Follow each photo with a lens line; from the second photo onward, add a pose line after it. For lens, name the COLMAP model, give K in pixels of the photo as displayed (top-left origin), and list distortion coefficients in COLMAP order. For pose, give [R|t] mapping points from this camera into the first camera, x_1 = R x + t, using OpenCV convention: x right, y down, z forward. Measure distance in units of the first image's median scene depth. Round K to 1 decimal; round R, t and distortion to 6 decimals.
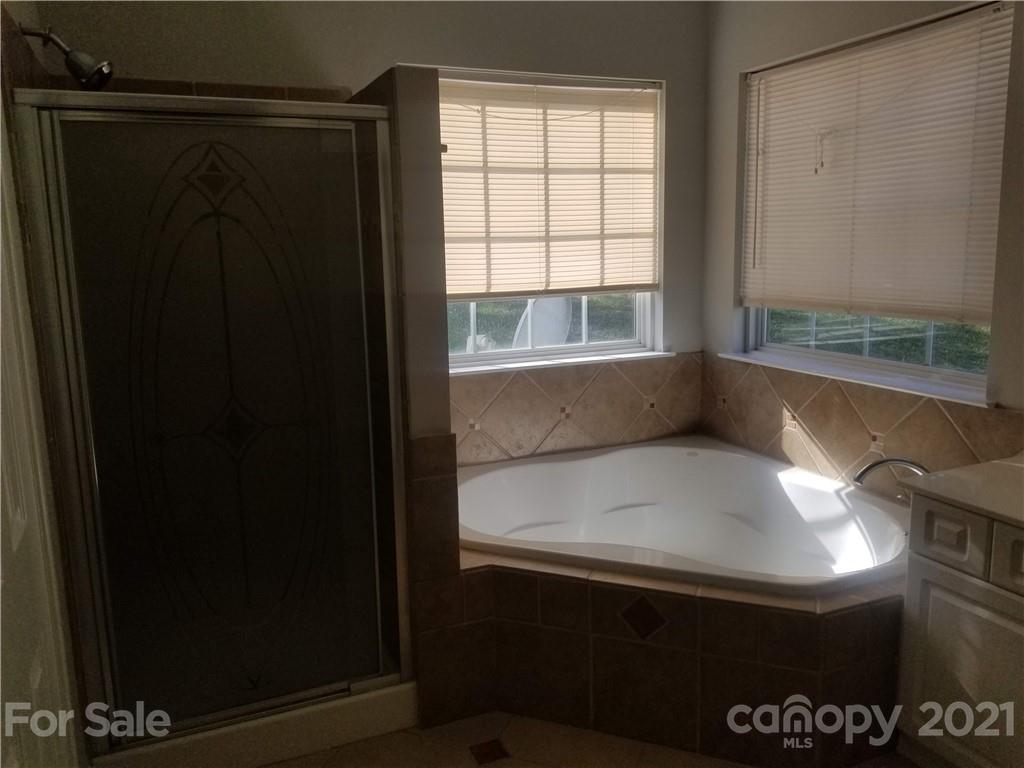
lens RADIAL K [[817.9, 0, 512.0], [0, 817.9, 384.0], [0, 0, 1]] dist [0.040071, -0.004444]
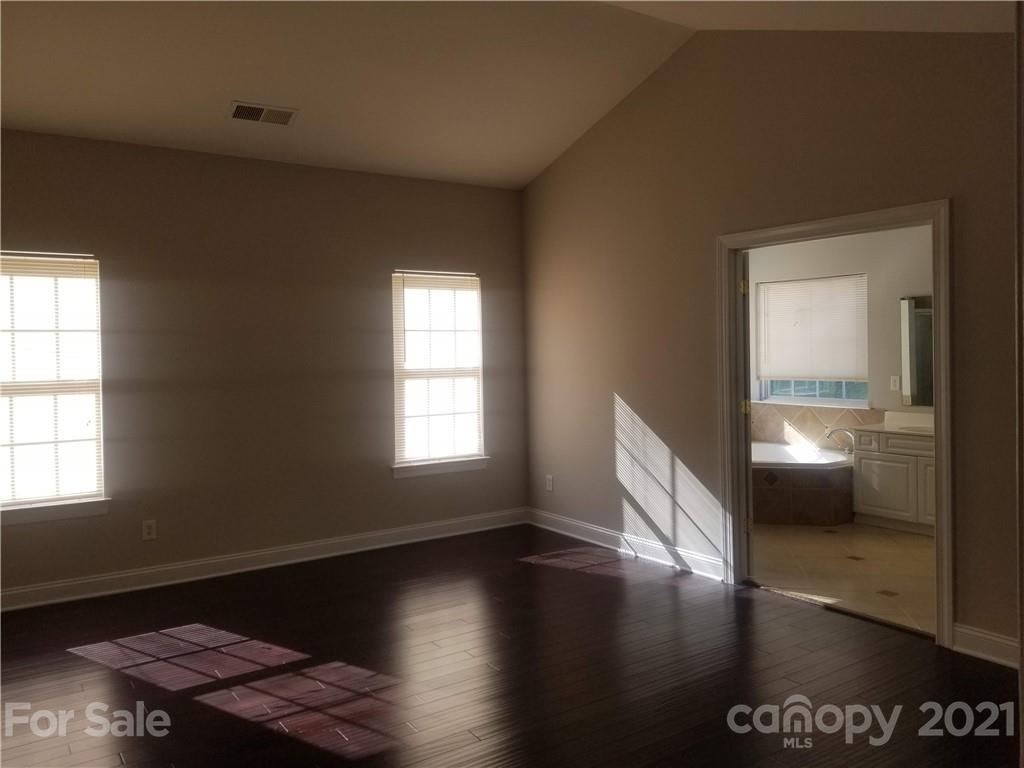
lens RADIAL K [[817.9, 0, 512.0], [0, 817.9, 384.0], [0, 0, 1]] dist [0.040071, -0.004444]
pose [[0.982145, 0.000512, 0.188125, -0.940812], [0.025494, 0.990409, -0.135792, 0.238919], [-0.186391, 0.138163, 0.972712, -1.244010]]
